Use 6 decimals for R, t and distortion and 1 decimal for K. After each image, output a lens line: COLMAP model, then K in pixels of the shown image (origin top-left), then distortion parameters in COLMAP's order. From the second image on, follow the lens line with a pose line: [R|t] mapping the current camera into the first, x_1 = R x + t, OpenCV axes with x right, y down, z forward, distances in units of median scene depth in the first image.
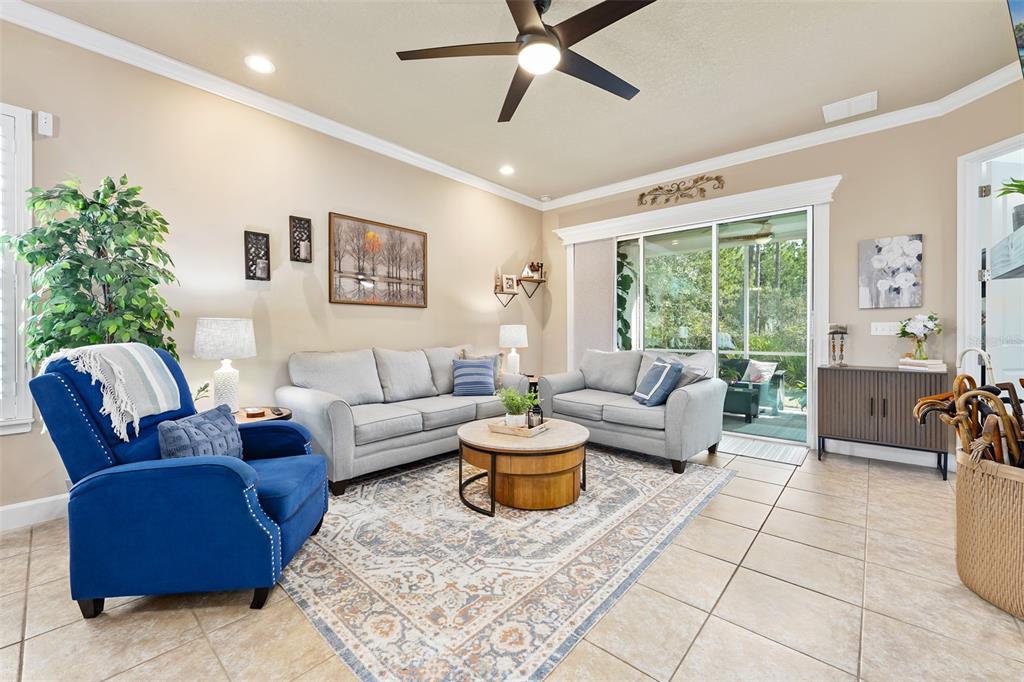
lens RADIAL K [[418.1, 0, 512.9], [0, 418.1, 334.9], [0, 0, 1]] dist [0.002367, 0.000111]
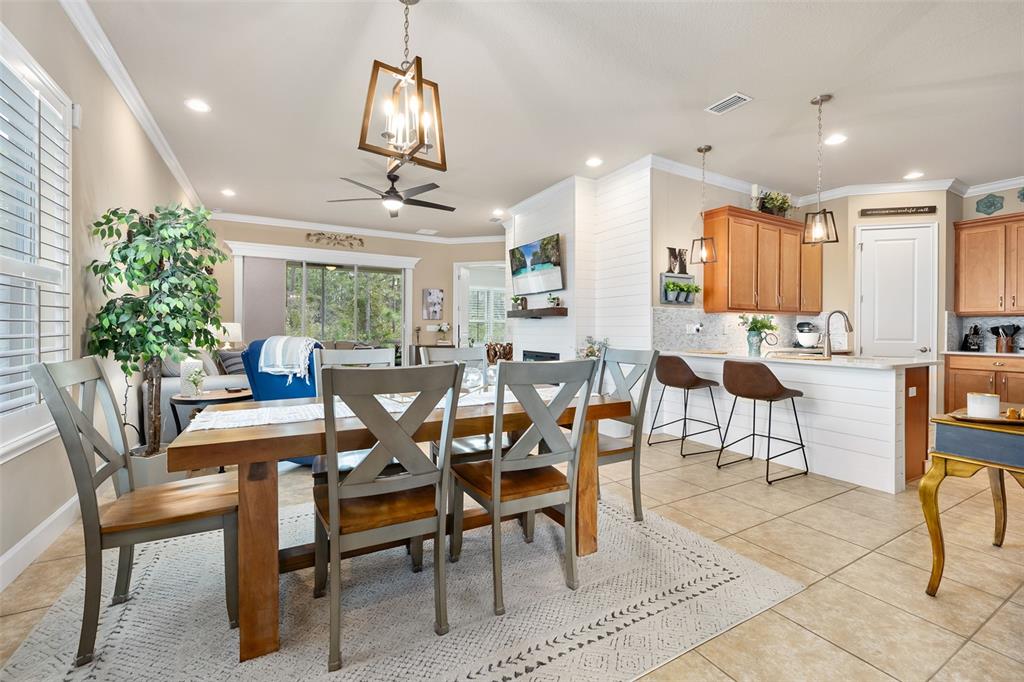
lens RADIAL K [[418.1, 0, 512.9], [0, 418.1, 331.0], [0, 0, 1]] dist [0.002367, 0.000111]
pose [[0.336218, -0.011103, 0.941719, -1.135452], [0.001998, 0.999937, 0.011076, -0.024083], [-0.941782, -0.001843, 0.336219, -0.201439]]
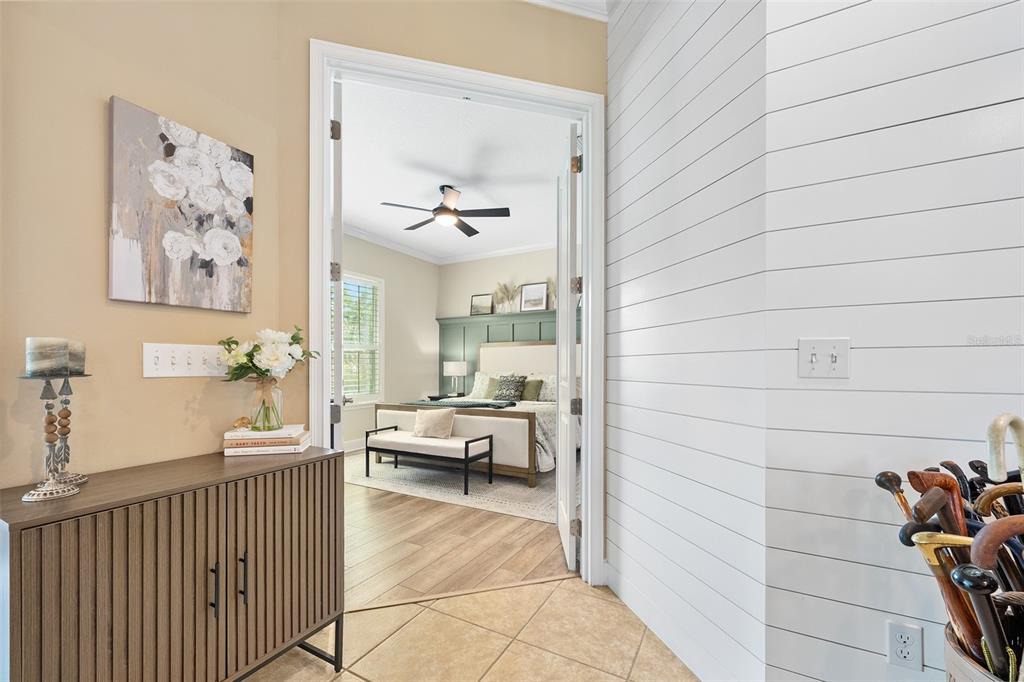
lens RADIAL K [[418.1, 0, 513.7], [0, 418.1, 365.8], [0, 0, 1]] dist [0.002367, 0.000111]
pose [[-0.219145, -0.000471, 0.975692, 0.438266], [0.009824, 0.999948, 0.002690, -0.007283], [-0.975643, 0.010175, -0.219129, 0.778804]]
